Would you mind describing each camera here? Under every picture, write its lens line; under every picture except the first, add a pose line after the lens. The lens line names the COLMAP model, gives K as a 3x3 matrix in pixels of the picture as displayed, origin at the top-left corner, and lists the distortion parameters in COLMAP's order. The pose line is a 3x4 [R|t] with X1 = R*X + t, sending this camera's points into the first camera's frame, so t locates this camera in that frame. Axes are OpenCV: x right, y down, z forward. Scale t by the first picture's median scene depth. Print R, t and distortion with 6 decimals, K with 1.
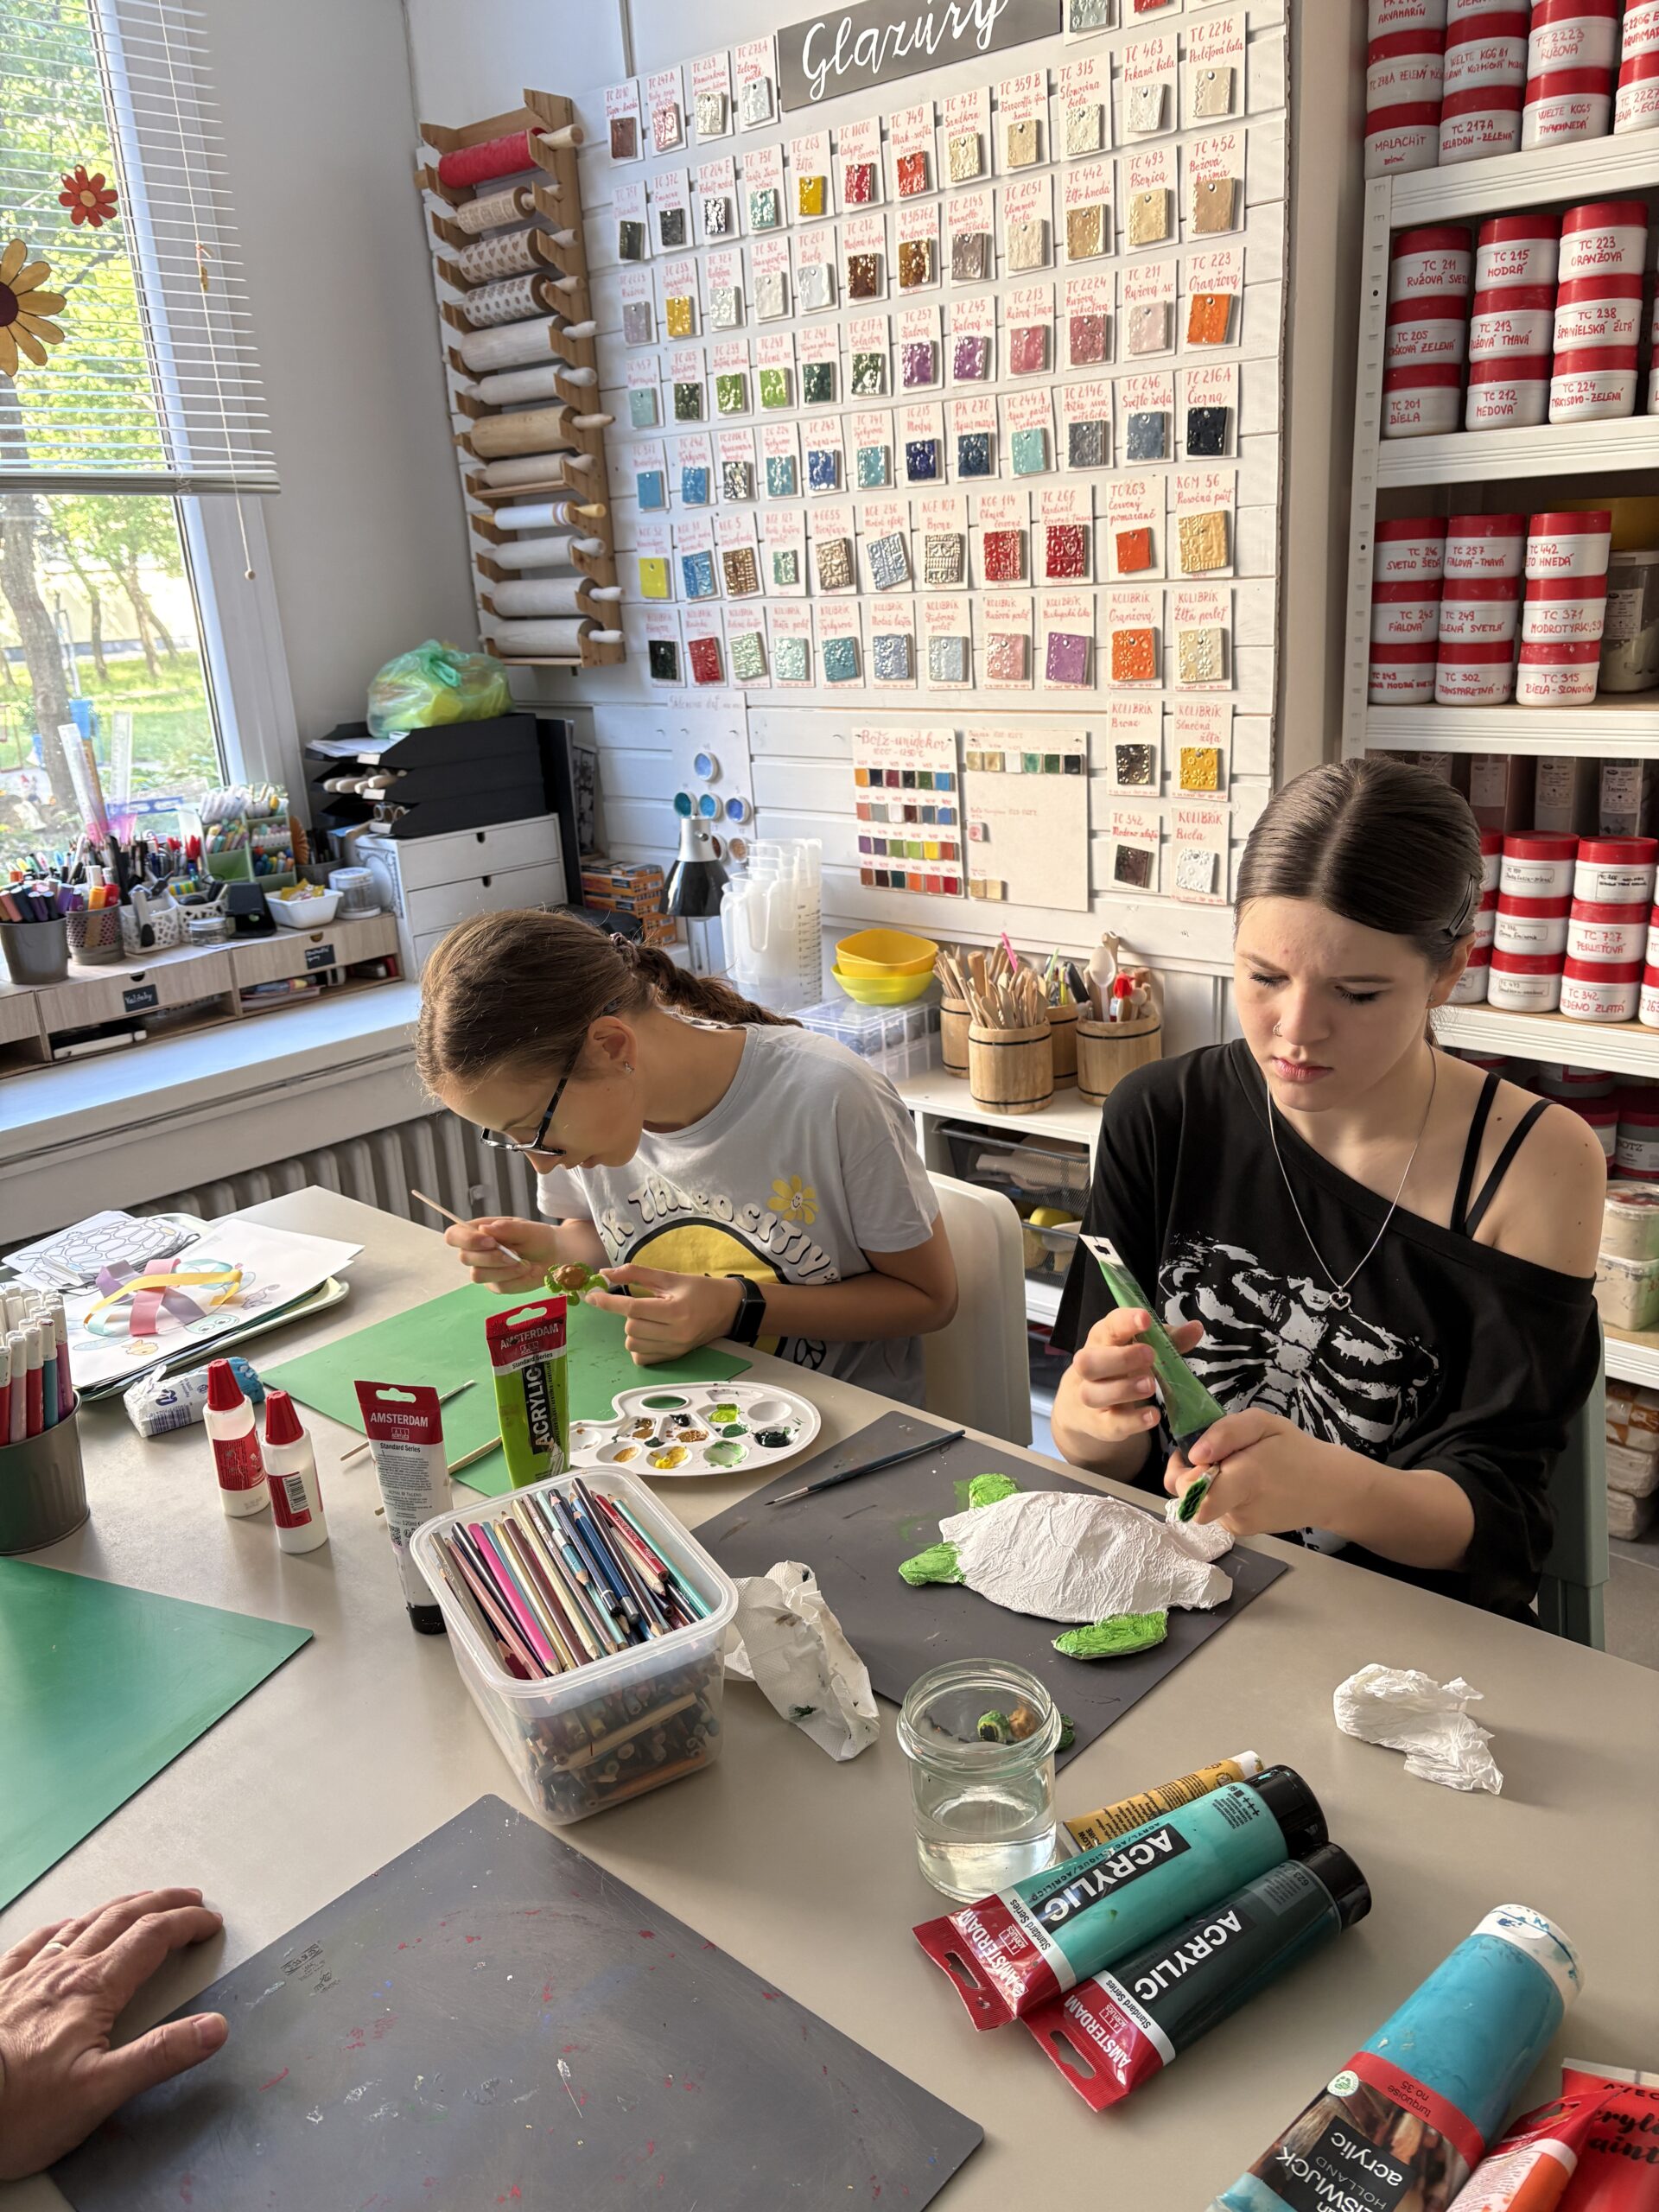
lens RADIAL K [[1713.5, 0, 829.5], [0, 1713.5, 1106.0], [0, 0, 1]] dist [0.047228, -0.057086]
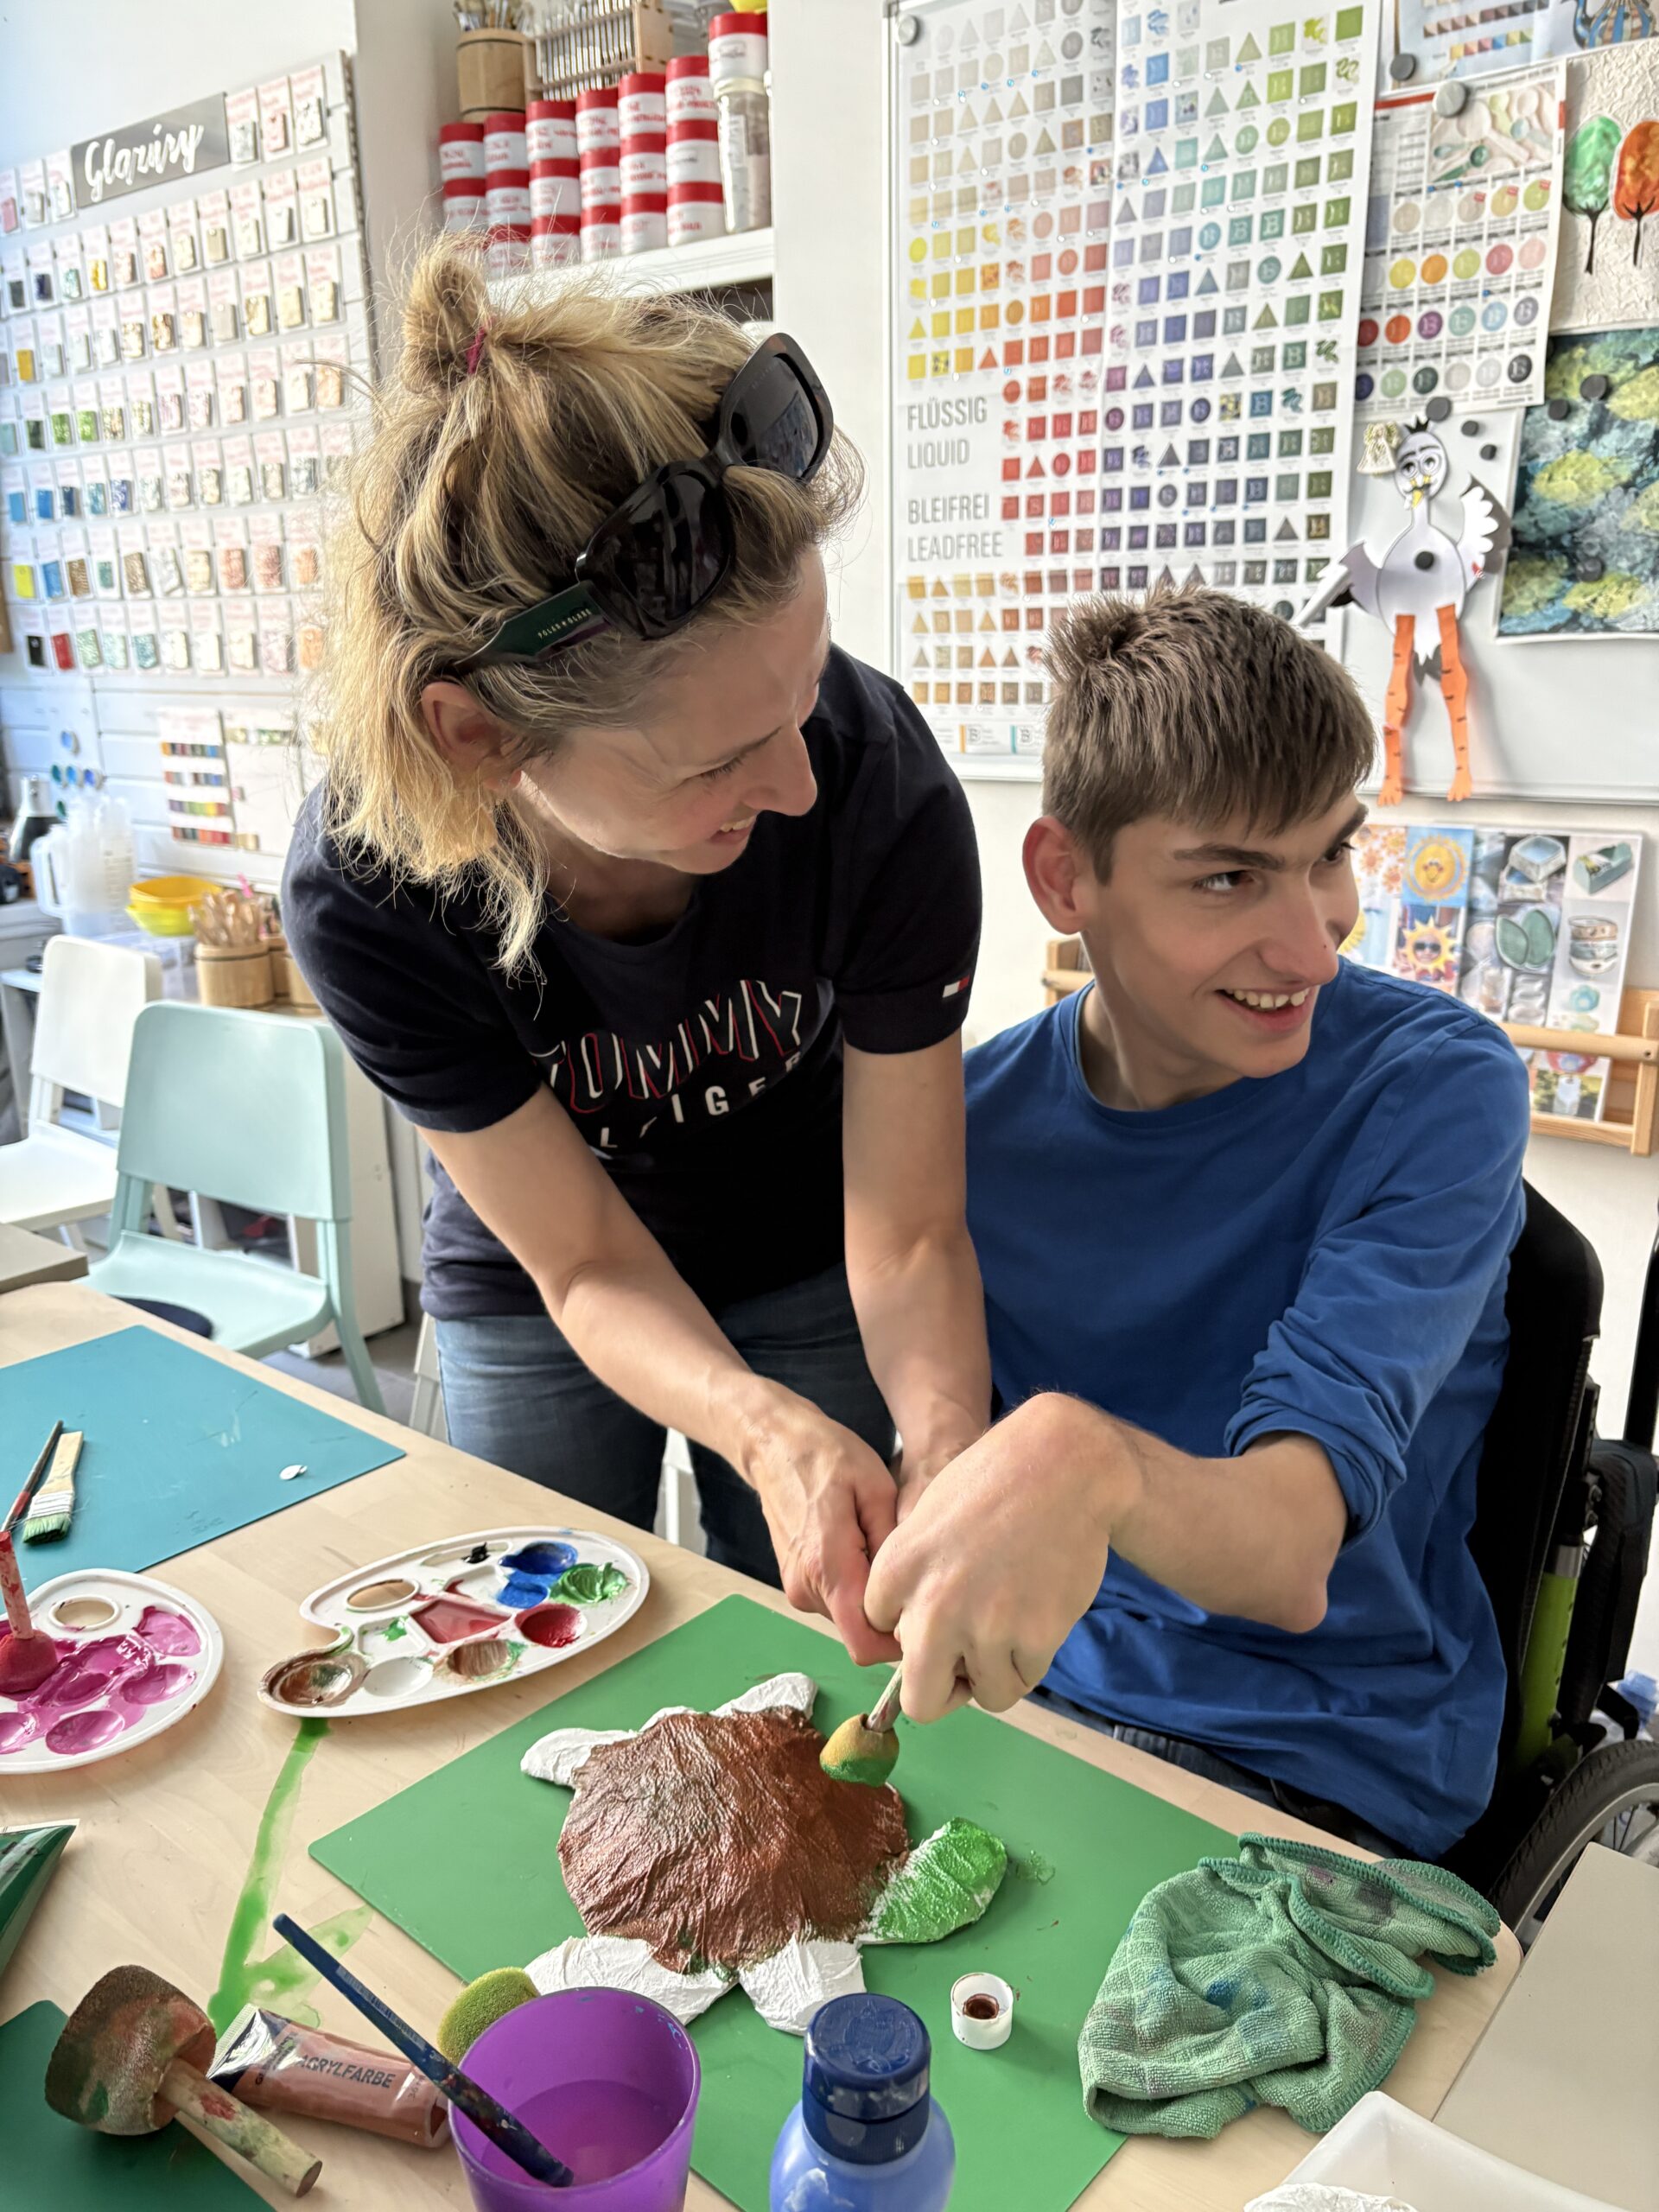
lens RADIAL K [[1715.7, 0, 829.5], [0, 1715.7, 1106.0], [0, 0, 1]] dist [-0.037724, 0.082984]
pose [[0.997715, 0.025351, 0.062630, 0.495716], [-0.023044, 0.999039, -0.037287, 0.110505], [-0.063515, 0.035758, 0.997340, -0.257315]]
